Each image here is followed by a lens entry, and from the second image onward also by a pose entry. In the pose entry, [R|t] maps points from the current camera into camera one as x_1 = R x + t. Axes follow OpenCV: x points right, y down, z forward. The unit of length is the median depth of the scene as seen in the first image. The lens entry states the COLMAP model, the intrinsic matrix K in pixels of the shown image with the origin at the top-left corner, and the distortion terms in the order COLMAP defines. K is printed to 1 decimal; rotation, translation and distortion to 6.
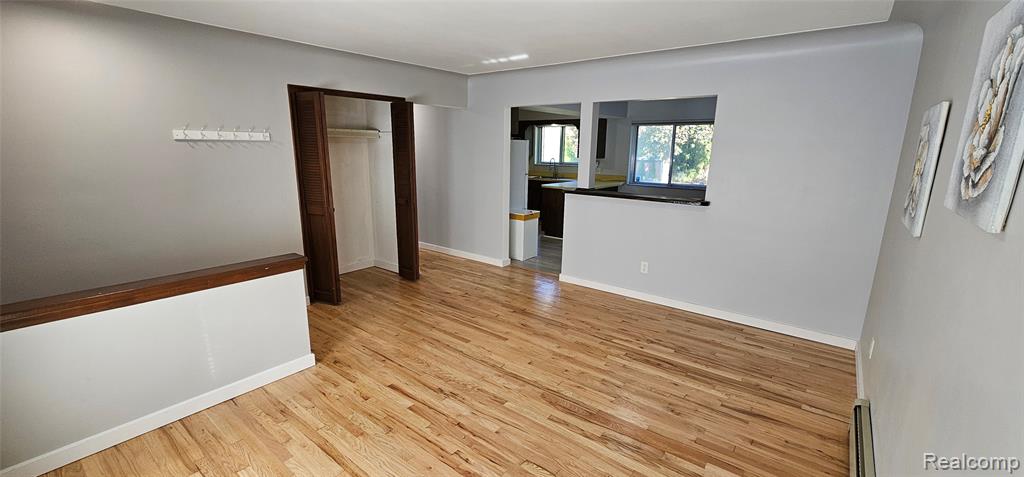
lens RADIAL K [[421.5, 0, 511.4], [0, 421.5, 240.8], [0, 0, 1]] dist [-0.000522, -0.000042]
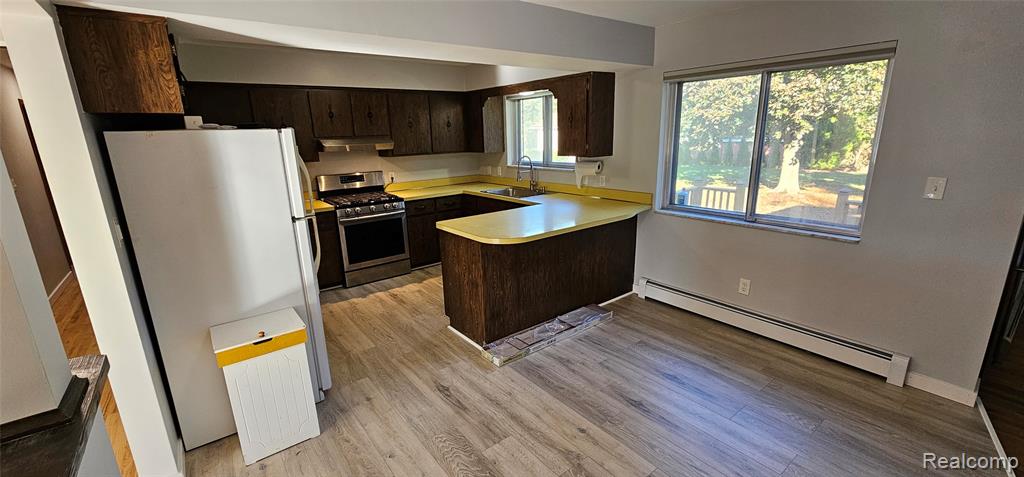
lens RADIAL K [[421.5, 0, 512.8], [0, 421.5, 239.0], [0, 0, 1]] dist [-0.000522, -0.000042]
pose [[0.969268, 0.022814, -0.244948, 0.128491], [-0.015373, 0.999362, 0.032244, -0.062565], [0.245527, -0.027488, 0.969000, 0.274158]]
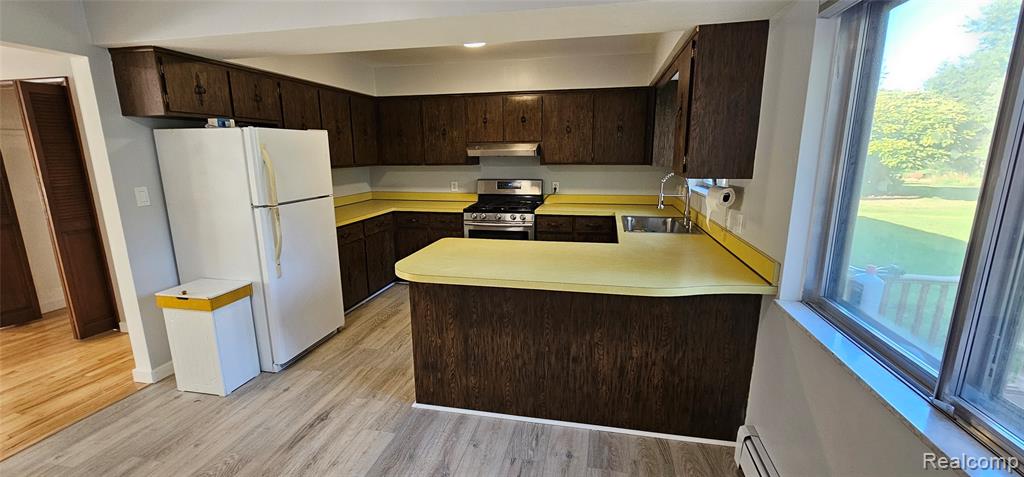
lens RADIAL K [[421.5, 0, 510.9], [0, 421.5, 240.9], [0, 0, 1]] dist [-0.000522, -0.000042]
pose [[0.437987, 0.171375, -0.882495, 0.218816], [-0.186324, 0.977650, 0.097380, -0.086946], [0.879460, 0.121779, 0.460130, 0.420758]]
